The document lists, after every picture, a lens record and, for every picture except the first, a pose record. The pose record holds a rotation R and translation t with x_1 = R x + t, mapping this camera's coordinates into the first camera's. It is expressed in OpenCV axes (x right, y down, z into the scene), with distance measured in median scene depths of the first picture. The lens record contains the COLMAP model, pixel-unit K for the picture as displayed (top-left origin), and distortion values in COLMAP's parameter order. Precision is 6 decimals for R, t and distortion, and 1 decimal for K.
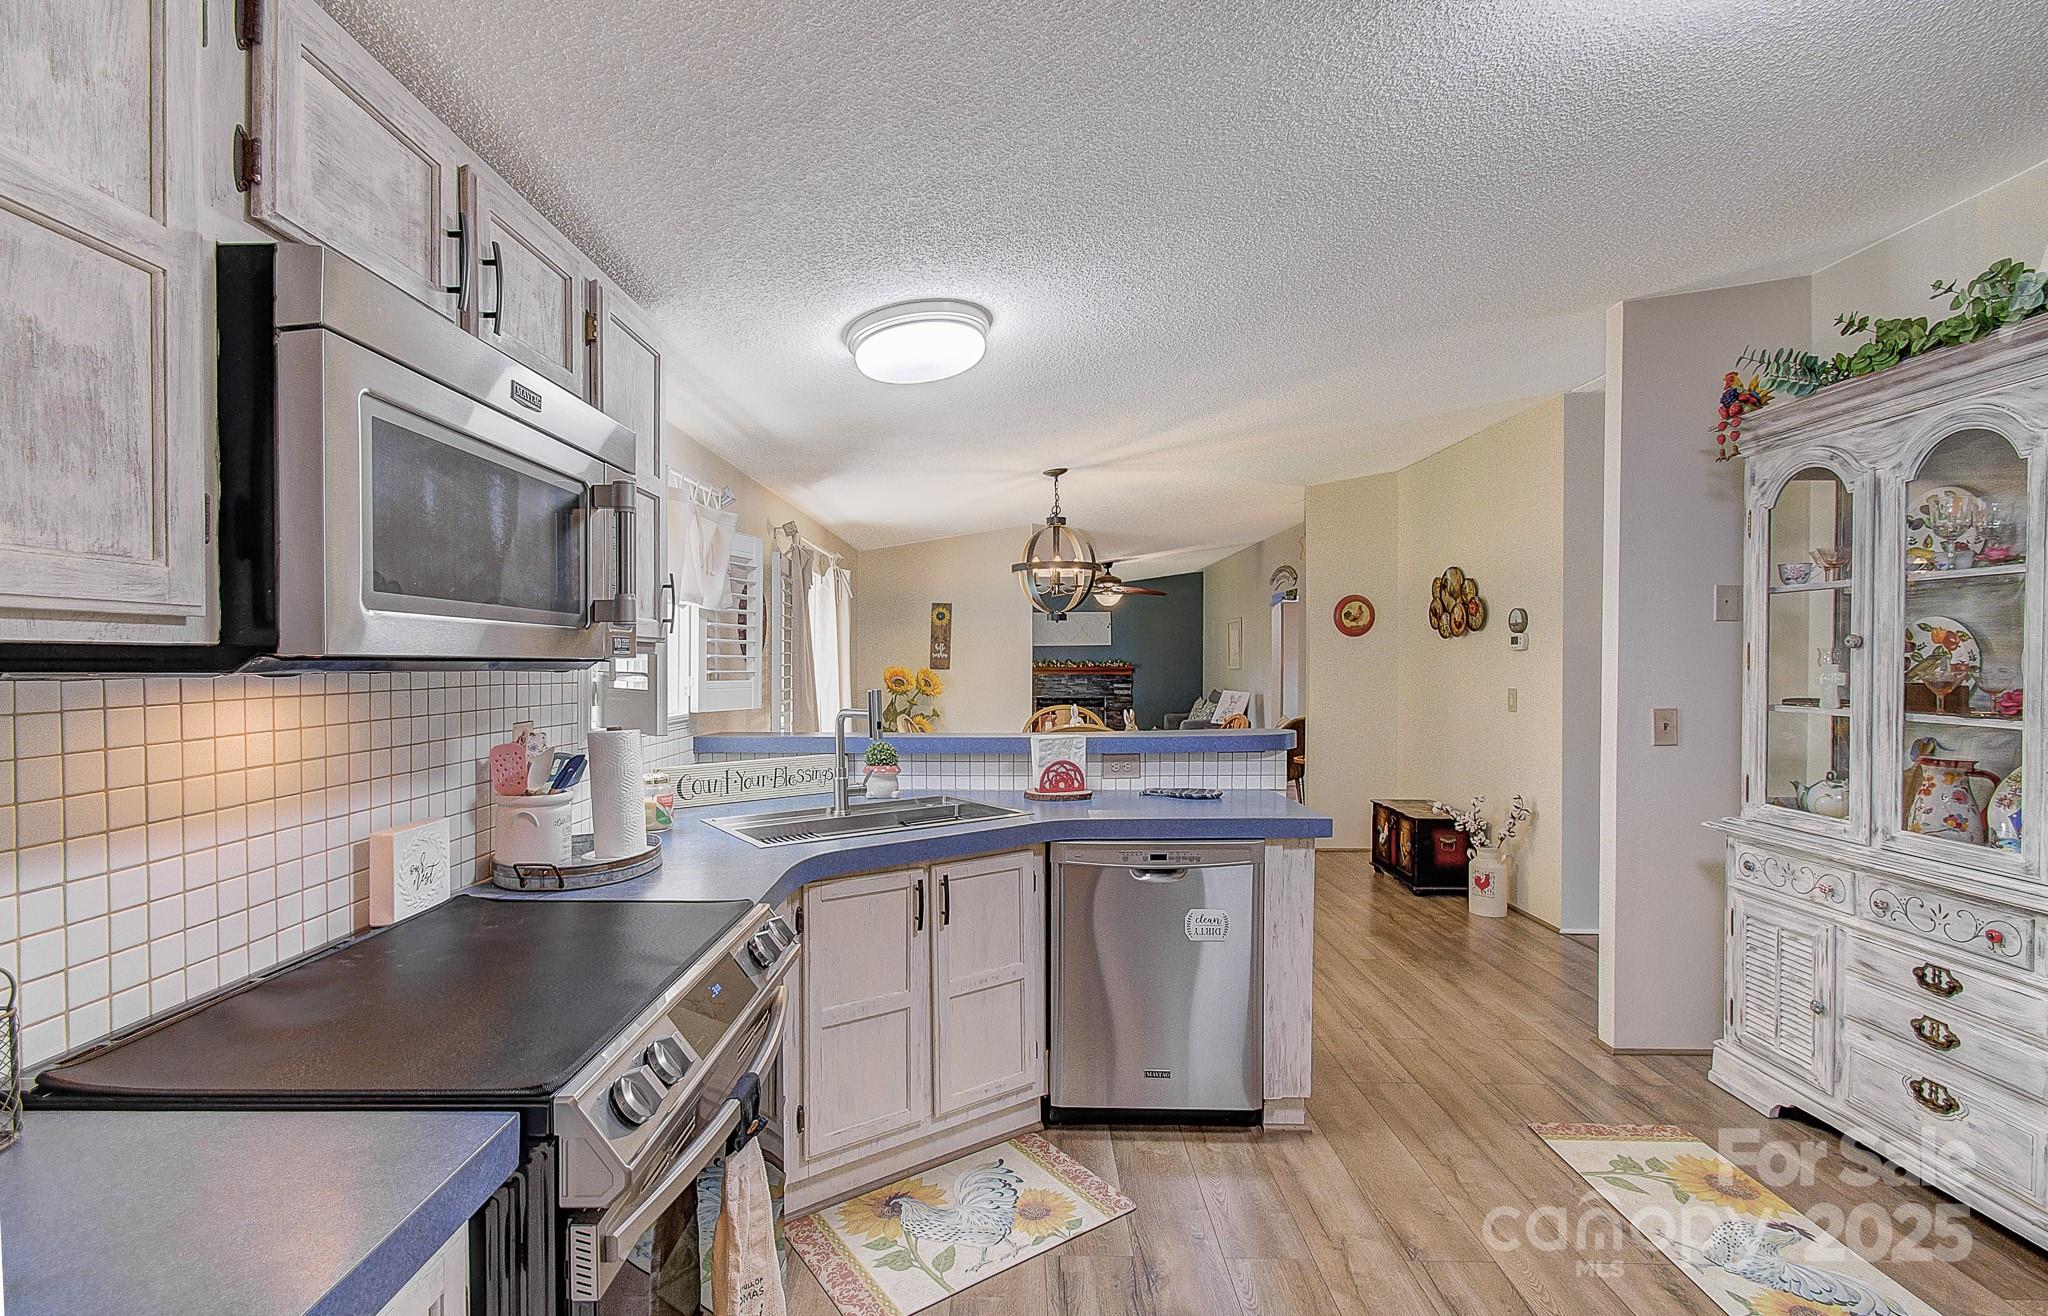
lens RADIAL K [[918.3, 0, 1001.7], [0, 918.3, 678.2], [0, 0, 1]] dist [-0.021020, 0.007372]
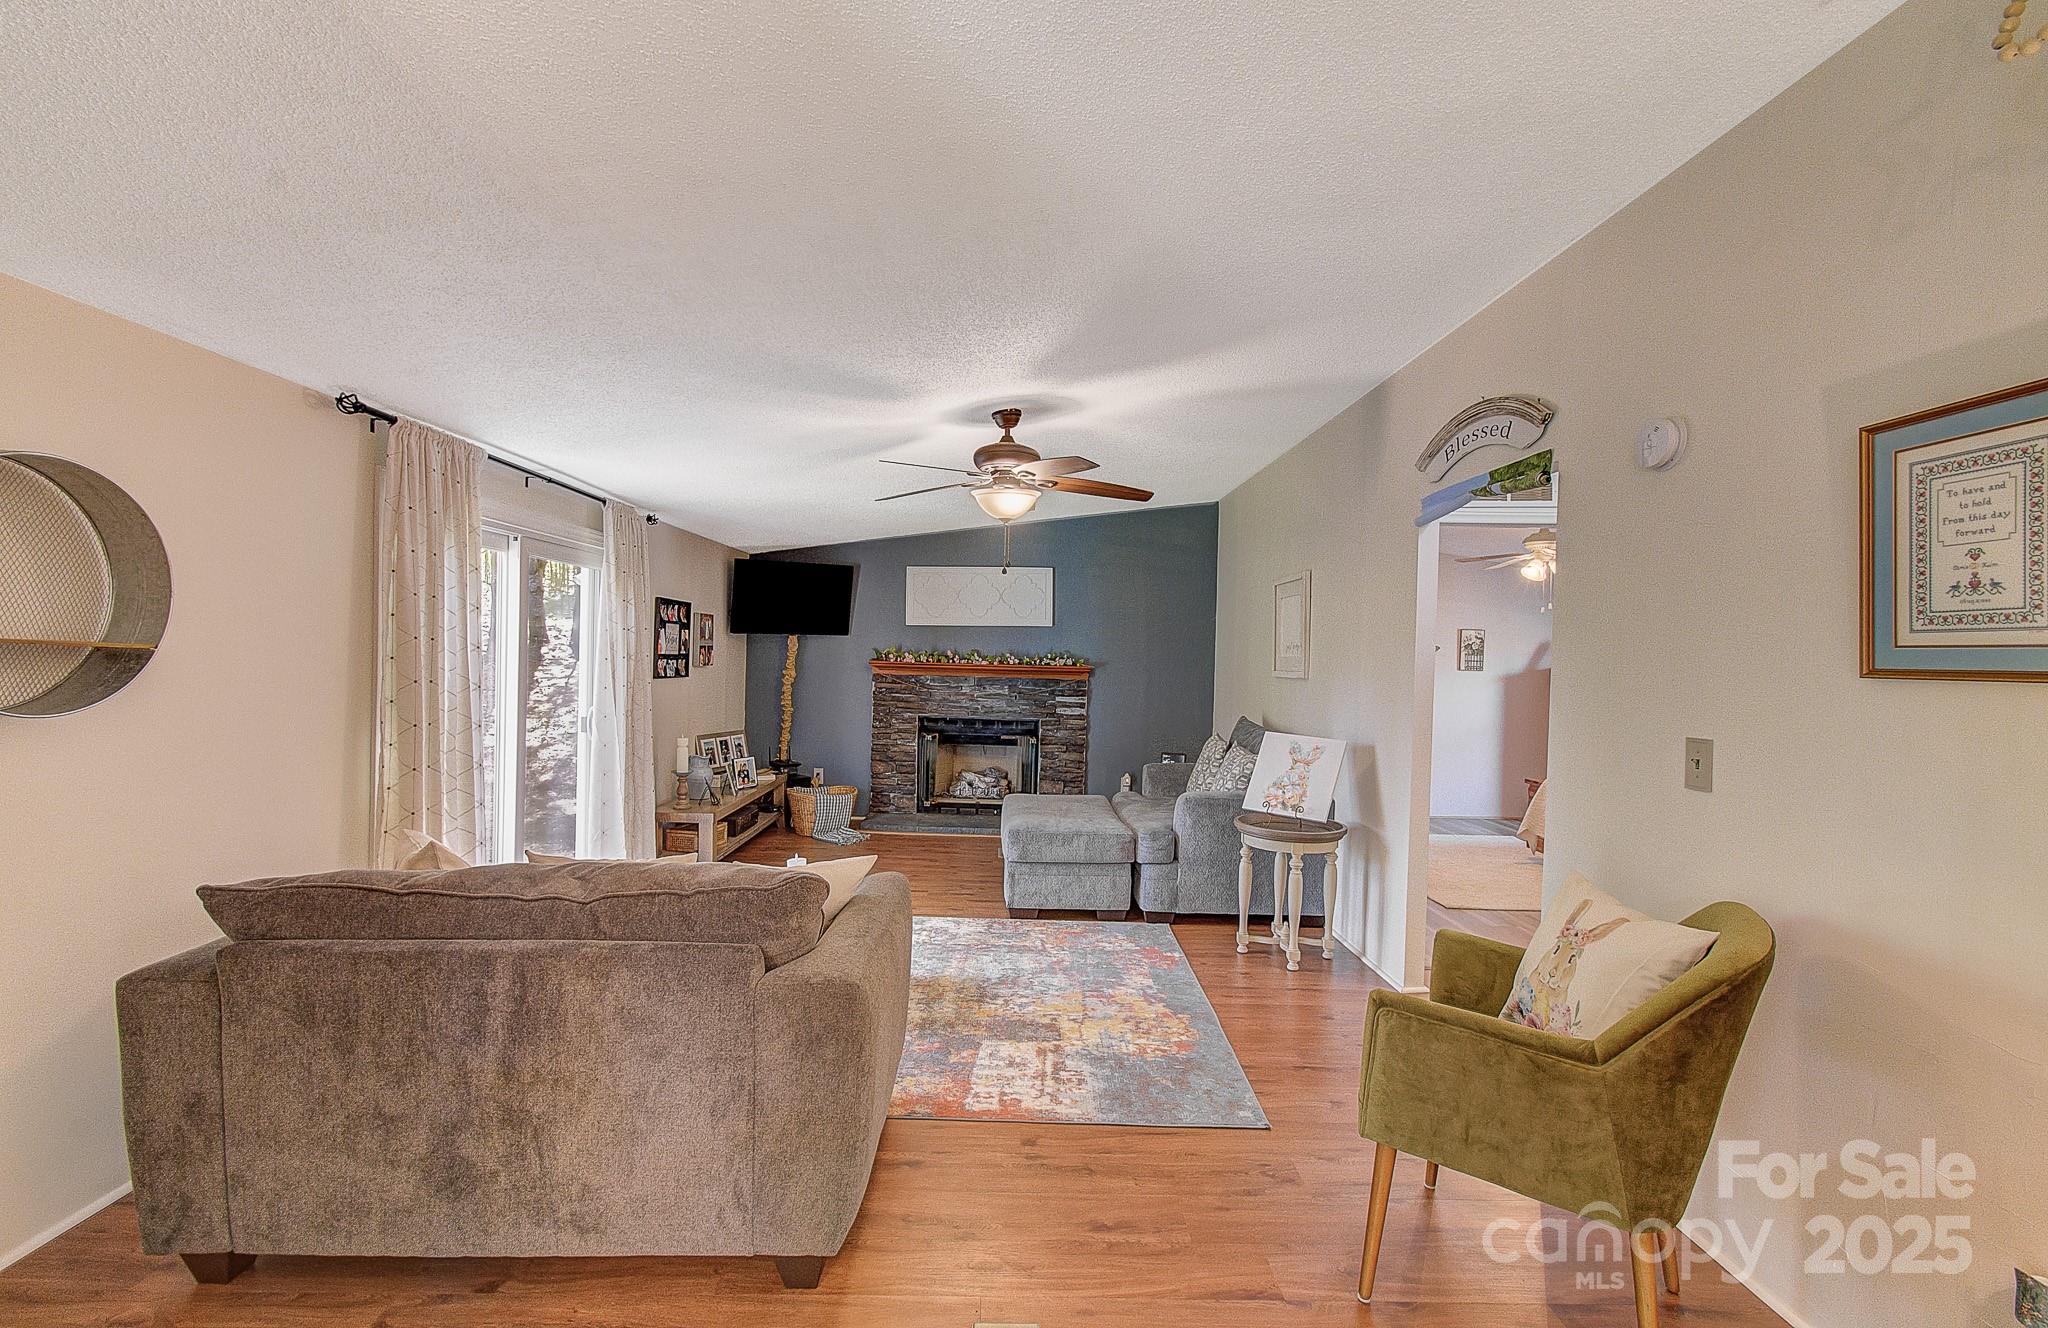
lens RADIAL K [[892.1, 0, 1013.8], [0, 892.1, 664.9], [0, 0, 1]] dist [0.000817, 0.000390]
pose [[0.999314, 0.023566, 0.028559, 0.429126], [-0.023408, 0.999709, -0.005853, -0.050888], [-0.028688, 0.005180, 0.999575, 2.400395]]
